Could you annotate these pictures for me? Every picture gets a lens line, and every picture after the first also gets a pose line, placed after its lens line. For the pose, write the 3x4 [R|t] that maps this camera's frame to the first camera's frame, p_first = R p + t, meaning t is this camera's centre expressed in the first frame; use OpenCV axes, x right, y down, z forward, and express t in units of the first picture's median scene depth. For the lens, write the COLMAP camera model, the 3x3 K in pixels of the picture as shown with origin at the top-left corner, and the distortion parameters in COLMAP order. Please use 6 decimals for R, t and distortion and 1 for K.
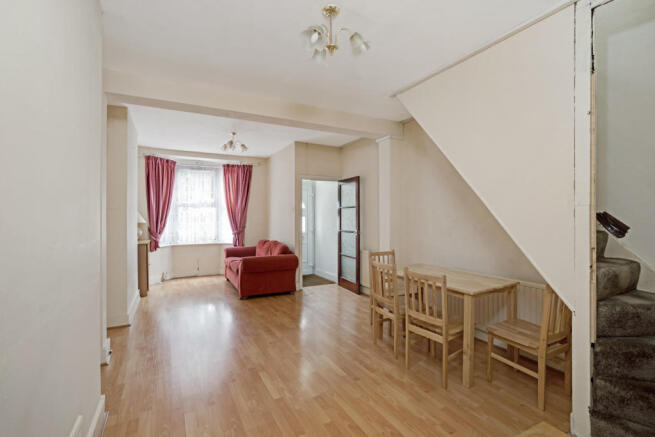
lens RADIAL K [[297.4, 0, 323.5], [0, 297.4, 216.0], [0, 0, 1]] dist [-0.011692, 0.000474]
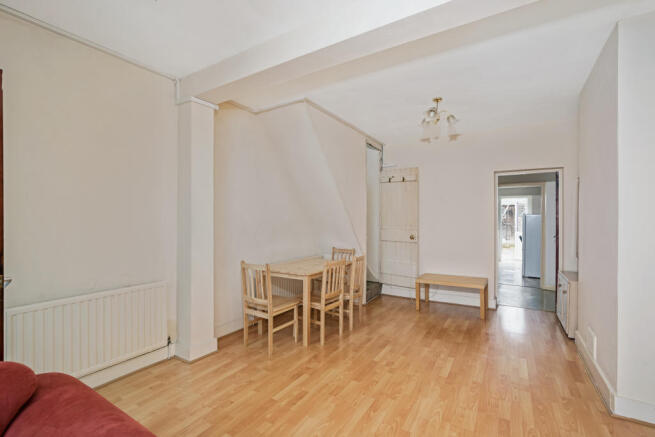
lens RADIAL K [[297.4, 0, 328.3], [0, 297.4, 219.0], [0, 0, 1]] dist [-0.011692, 0.000474]
pose [[-0.510748, -0.001821, 0.859728, -0.359383], [-0.000963, 0.999998, 0.001546, -0.000692], [-0.859730, -0.000039, -0.510749, 0.765668]]
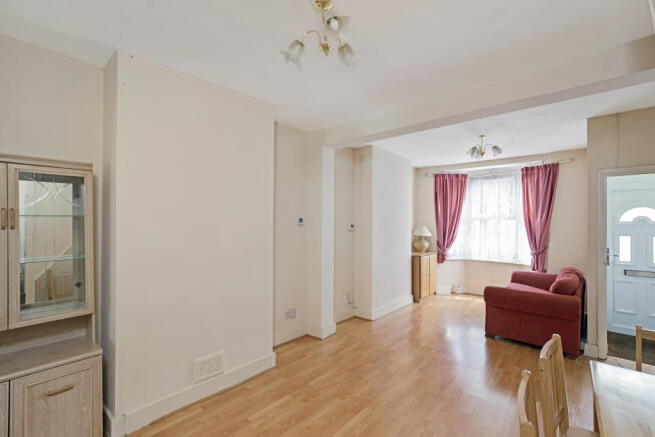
lens RADIAL K [[297.4, 0, 325.2], [0, 297.4, 219.8], [0, 0, 1]] dist [-0.011692, 0.000474]
pose [[0.351371, -0.003009, -0.936232, 0.258901], [-0.004281, 0.999979, -0.004820, -0.027231], [0.936227, 0.005702, 0.351350, 0.225189]]
